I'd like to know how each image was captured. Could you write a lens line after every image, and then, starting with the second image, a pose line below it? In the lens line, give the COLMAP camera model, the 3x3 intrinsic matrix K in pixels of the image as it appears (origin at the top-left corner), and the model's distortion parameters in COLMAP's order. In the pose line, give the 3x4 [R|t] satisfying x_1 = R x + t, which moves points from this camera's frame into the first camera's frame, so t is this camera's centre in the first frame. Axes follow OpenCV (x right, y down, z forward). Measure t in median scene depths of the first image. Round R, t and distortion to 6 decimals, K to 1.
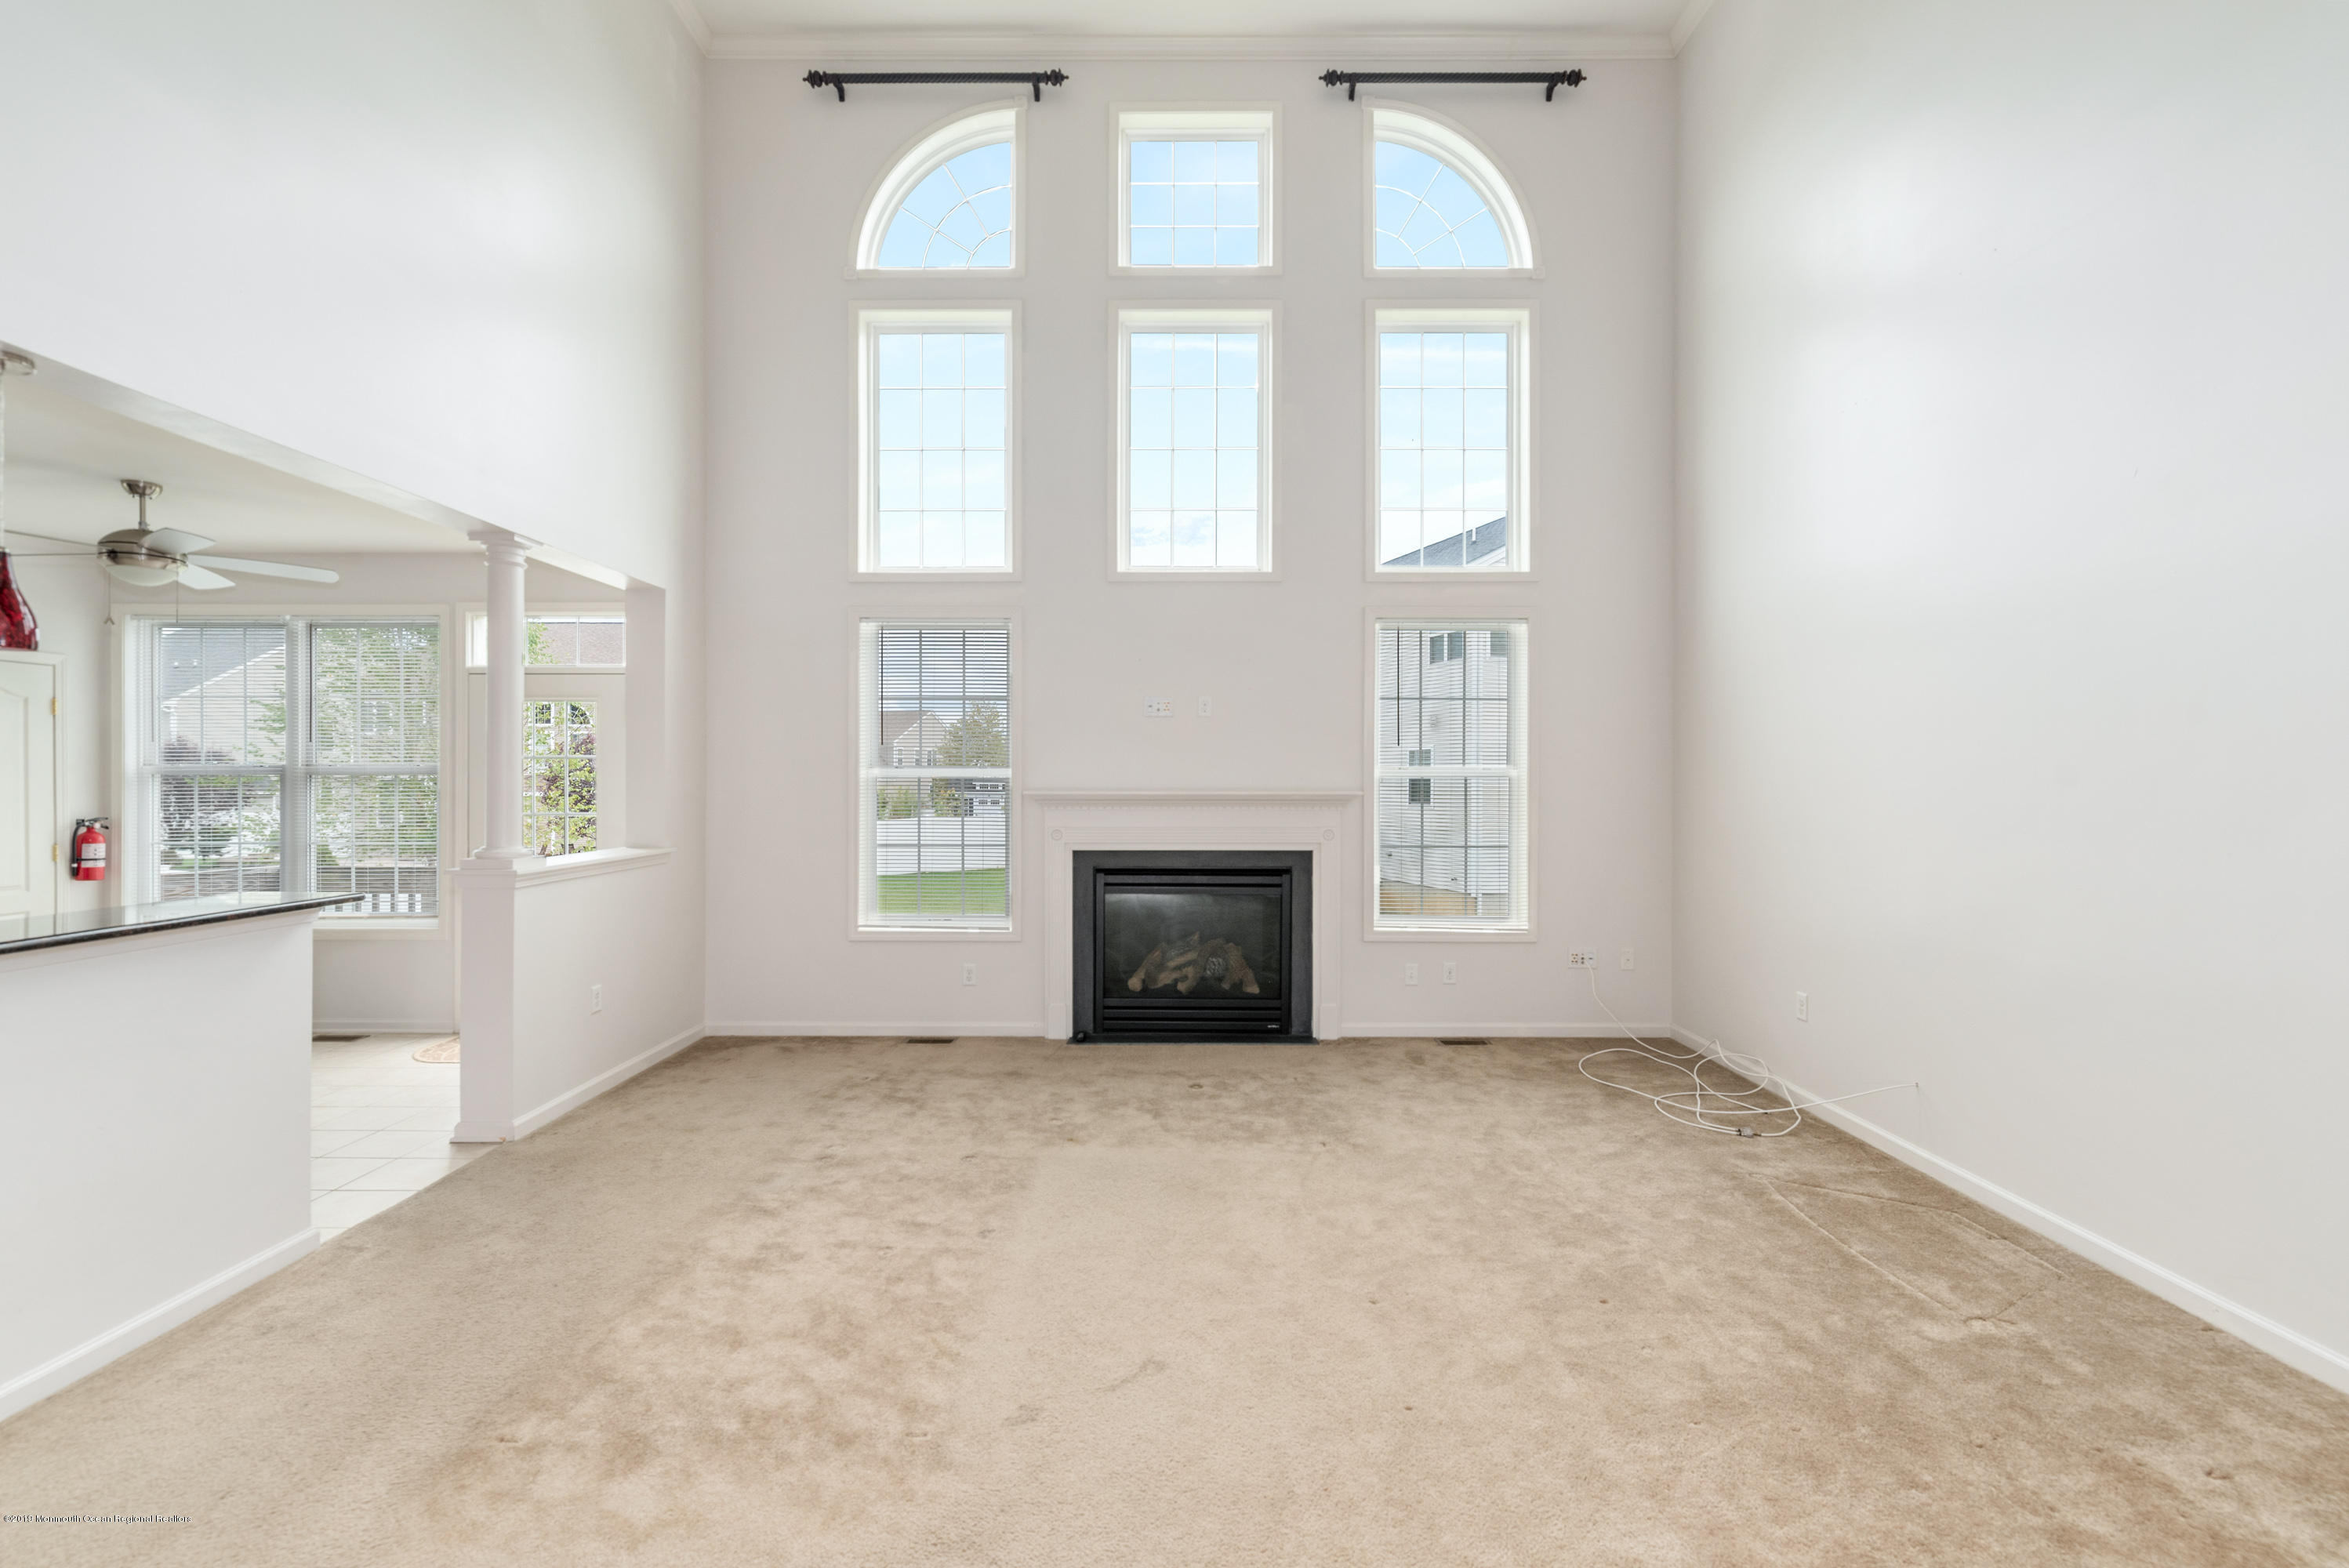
lens RADIAL K [[1027.8, 0, 1180.0], [0, 1027.8, 775.3], [0, 0, 1]] dist [-0.000238, -0.000113]
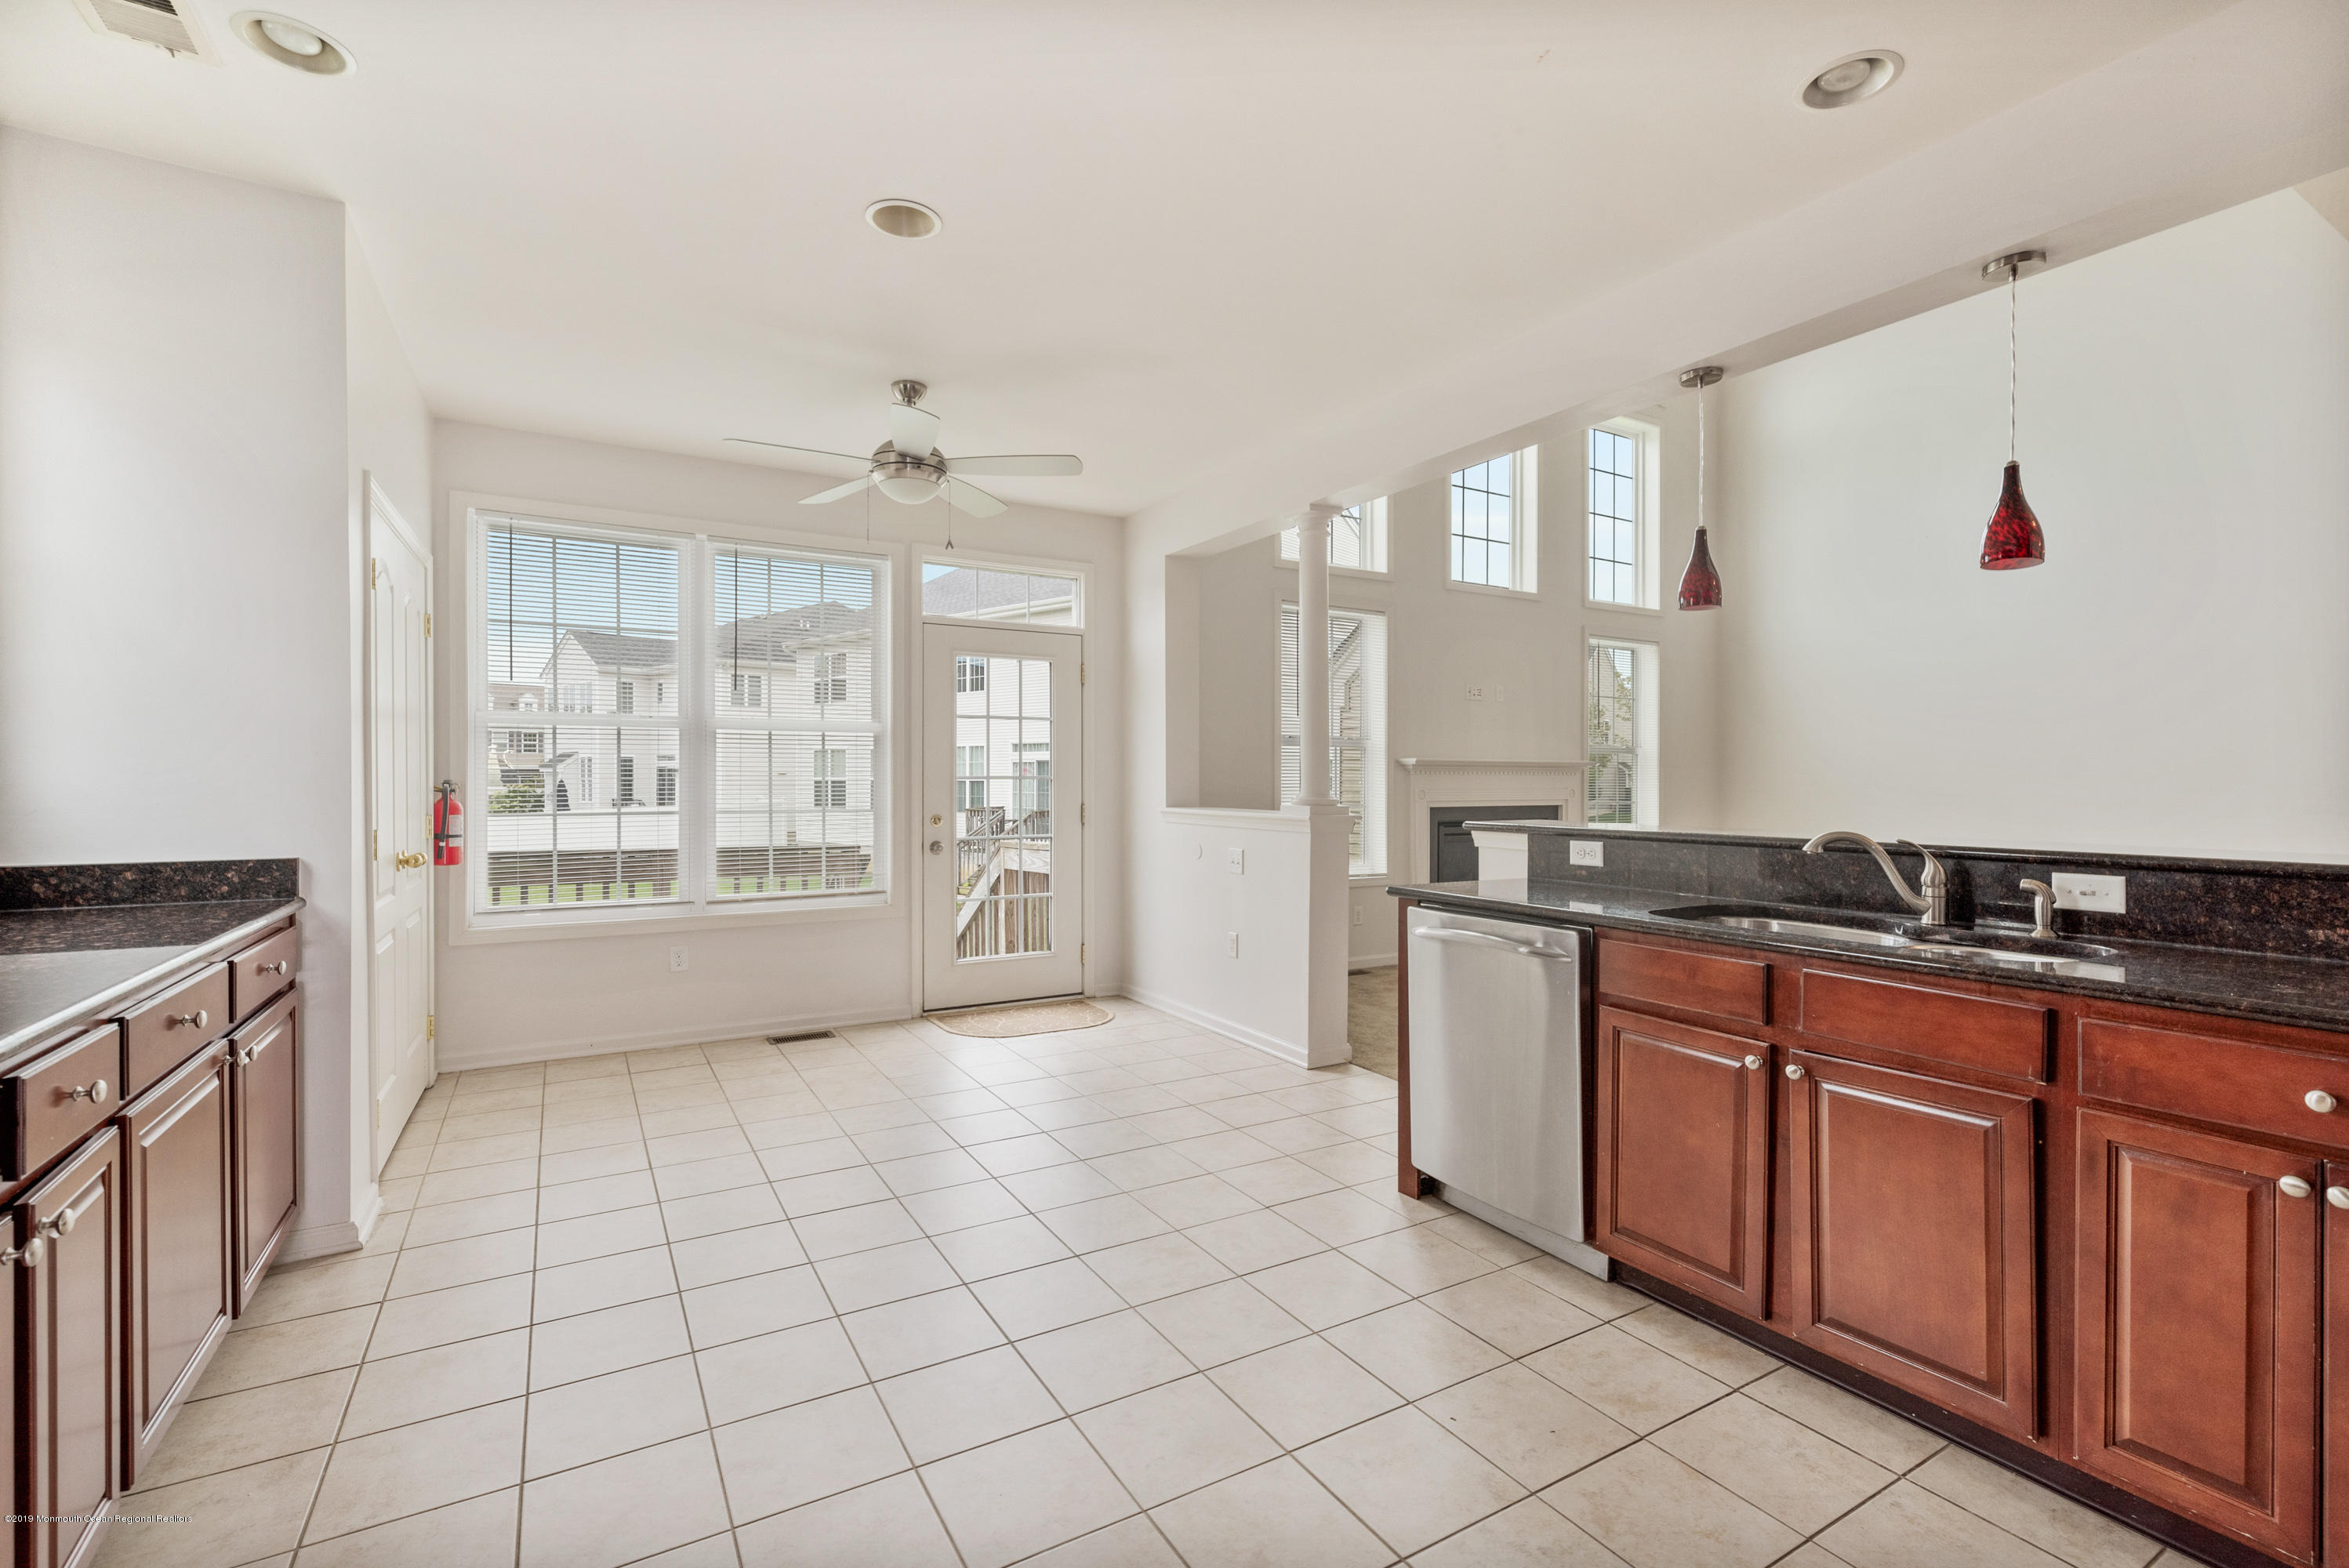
lens RADIAL K [[1027.8, 0, 1170.6], [0, 1027.8, 783.2], [0, 0, 1]] dist [-0.000238, -0.000113]
pose [[0.859641, 0.000239, 0.510899, -1.013670], [-0.006256, 0.999930, 0.010058, 0.035067], [-0.510861, -0.011843, 0.859582, 0.112644]]
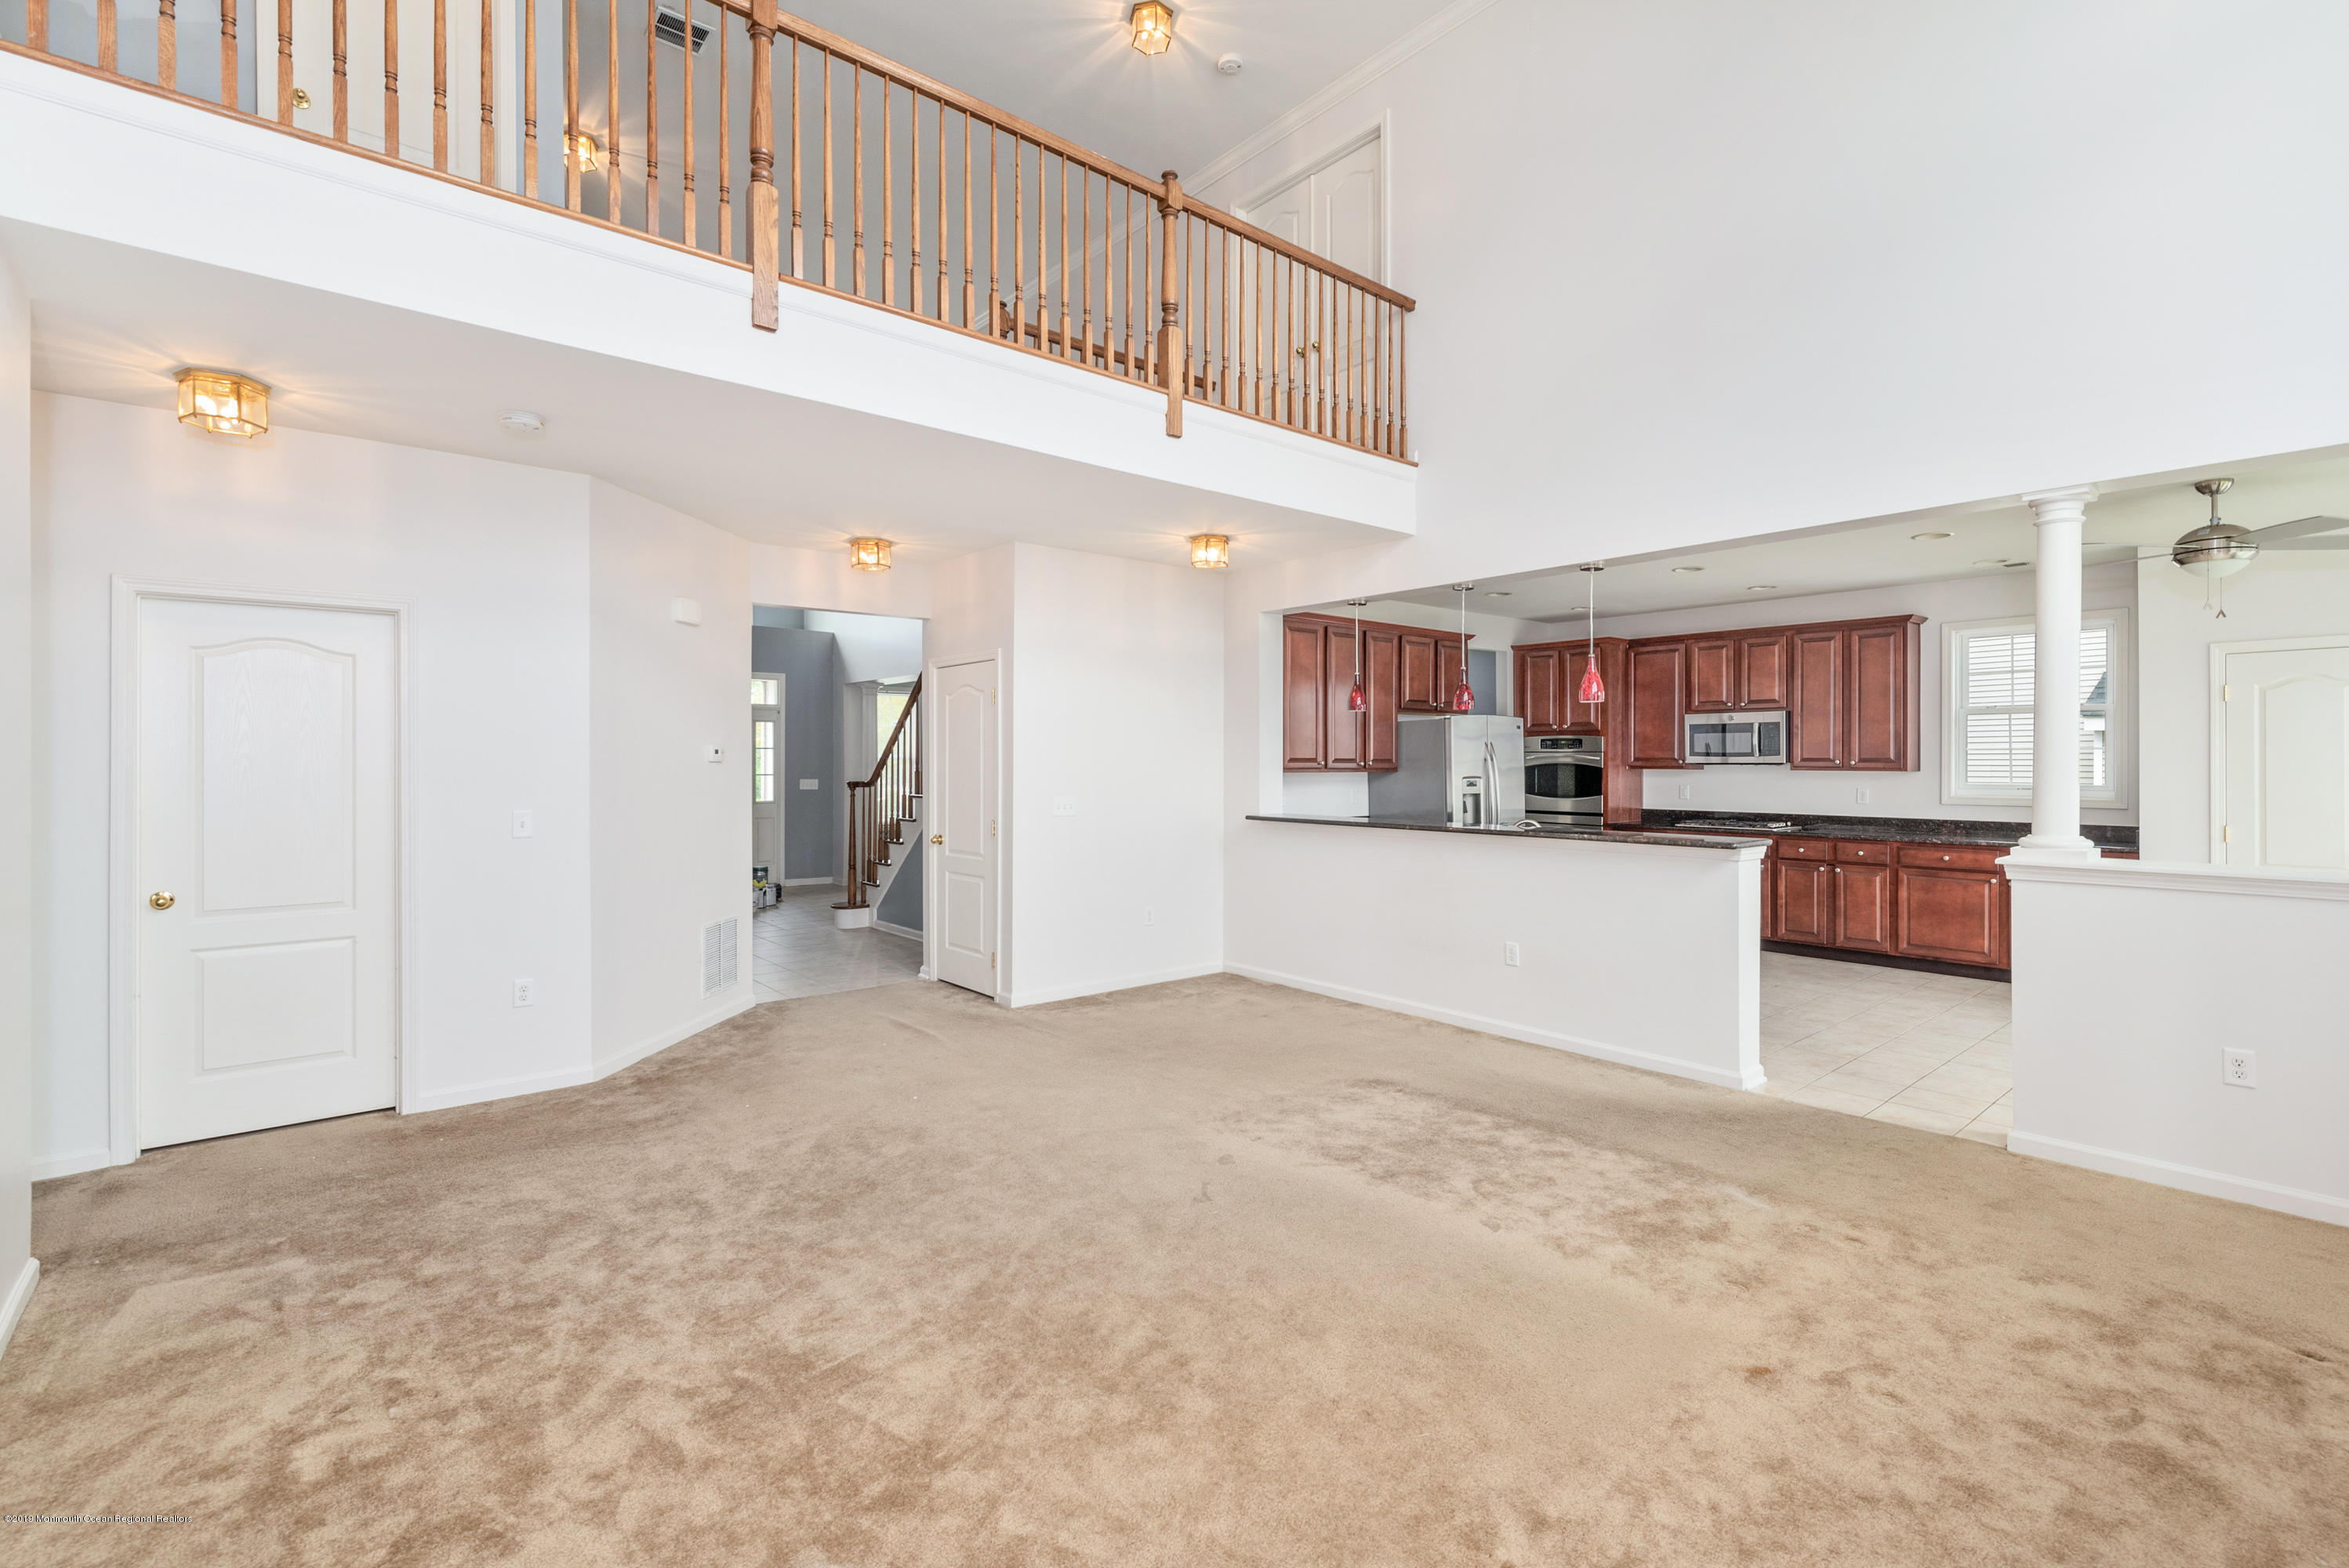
lens RADIAL K [[1027.8, 0, 1162.9], [0, 1027.8, 768.9], [0, 0, 1]] dist [-0.000238, -0.000113]
pose [[-0.769712, 0.003824, -0.638379, 0.388681], [0.005040, 0.999987, -0.000086, 0.004177], [0.638371, -0.003284, -0.769722, 0.888272]]
